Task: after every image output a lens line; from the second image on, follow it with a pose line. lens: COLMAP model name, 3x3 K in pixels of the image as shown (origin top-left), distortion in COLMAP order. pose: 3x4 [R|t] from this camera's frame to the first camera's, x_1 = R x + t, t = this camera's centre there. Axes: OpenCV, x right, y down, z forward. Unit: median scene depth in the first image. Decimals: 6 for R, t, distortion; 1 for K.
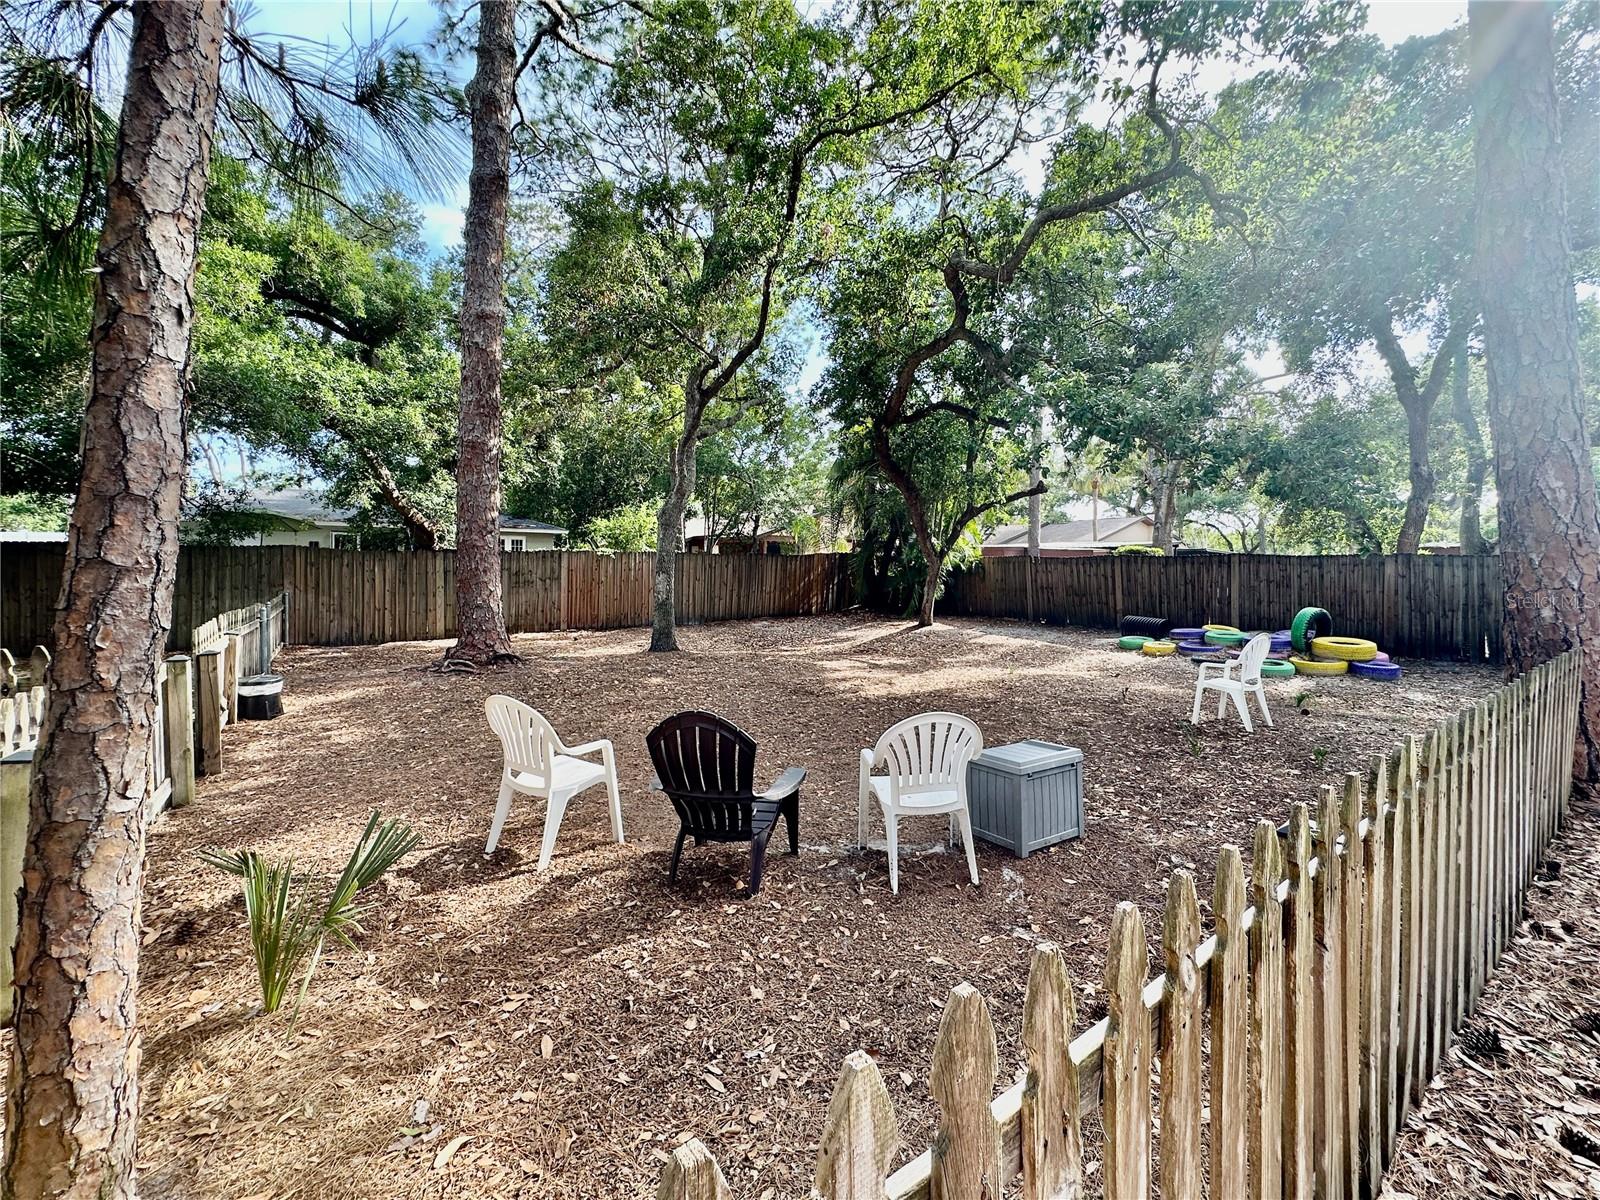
lens RADIAL K [[598.4, 0, 788.1], [0, 598.4, 576.9], [0, 0, 1]] dist [-0.002086, -0.000082]
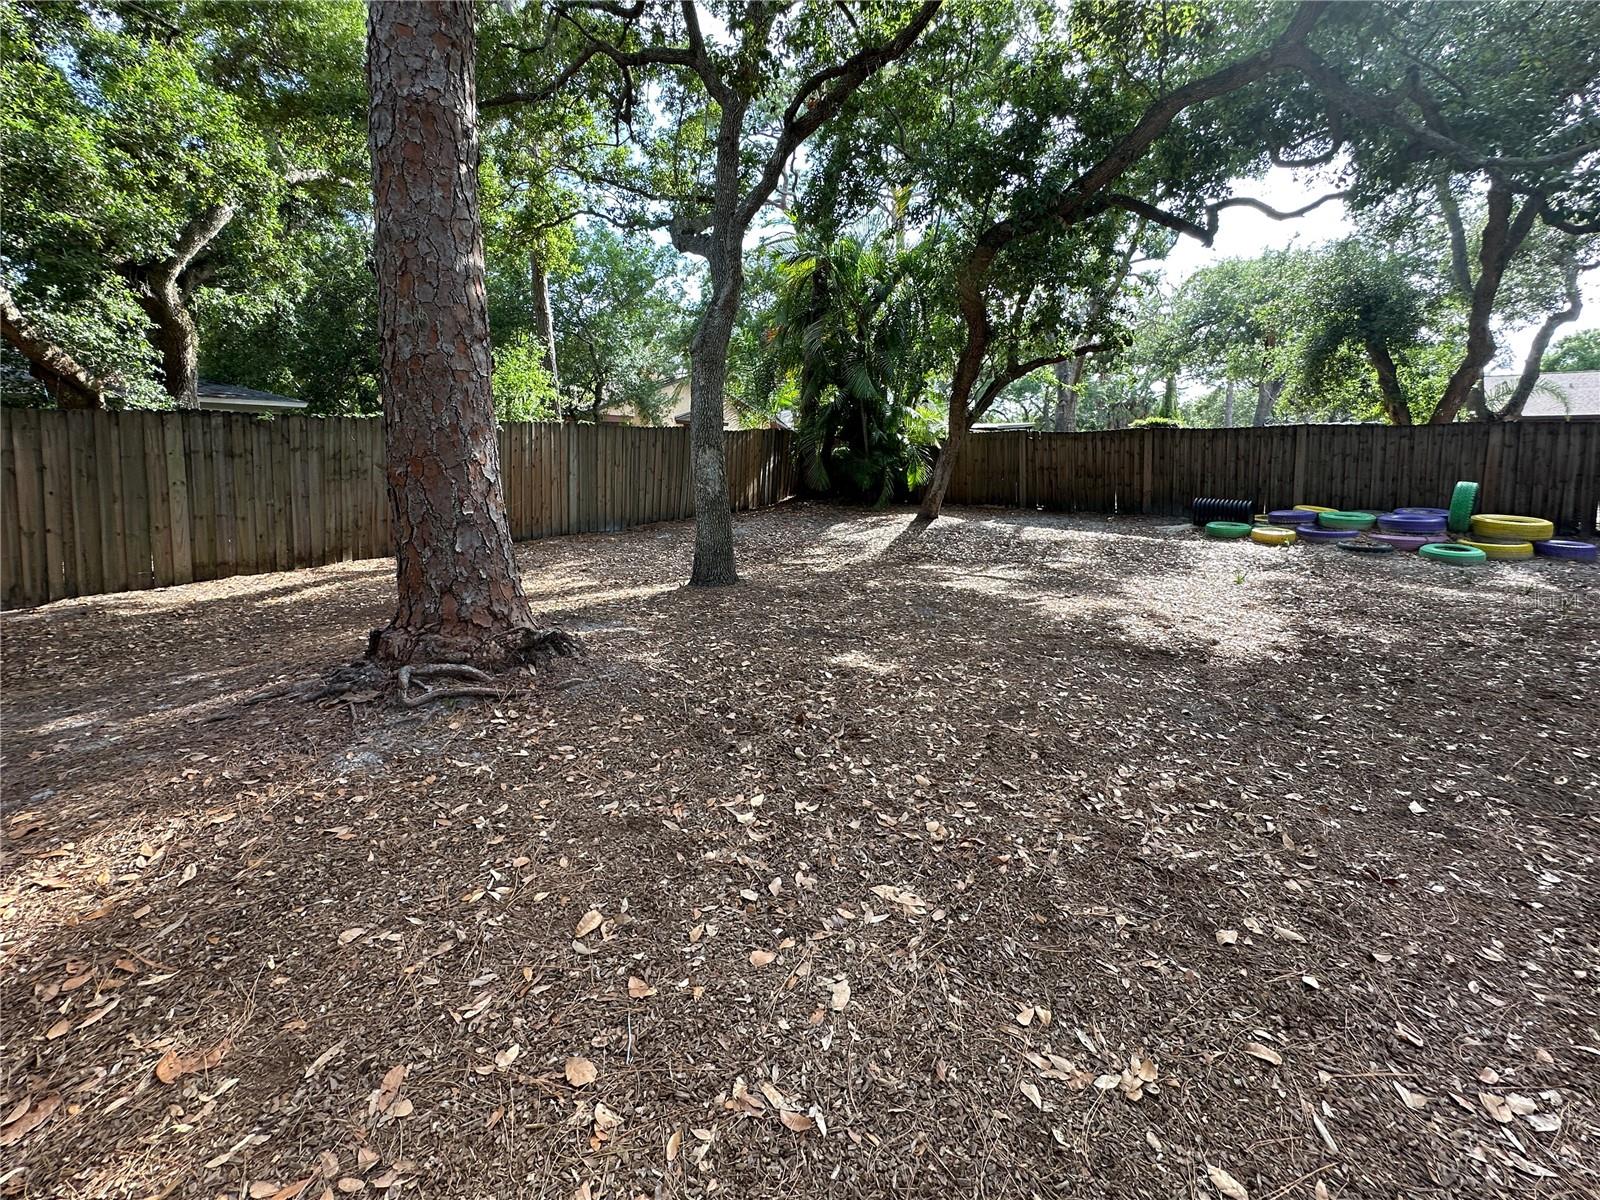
lens RADIAL K [[657.8, 0, 799.5], [0, 657.8, 490.5], [0, 0, 1]] dist [-0.007042, 0.001478]
pose [[0.946693, -0.026170, 0.321074, -0.262577], [0.014420, 0.999138, 0.038920, 0.010173], [-0.321815, -0.032216, 0.946254, 0.307688]]
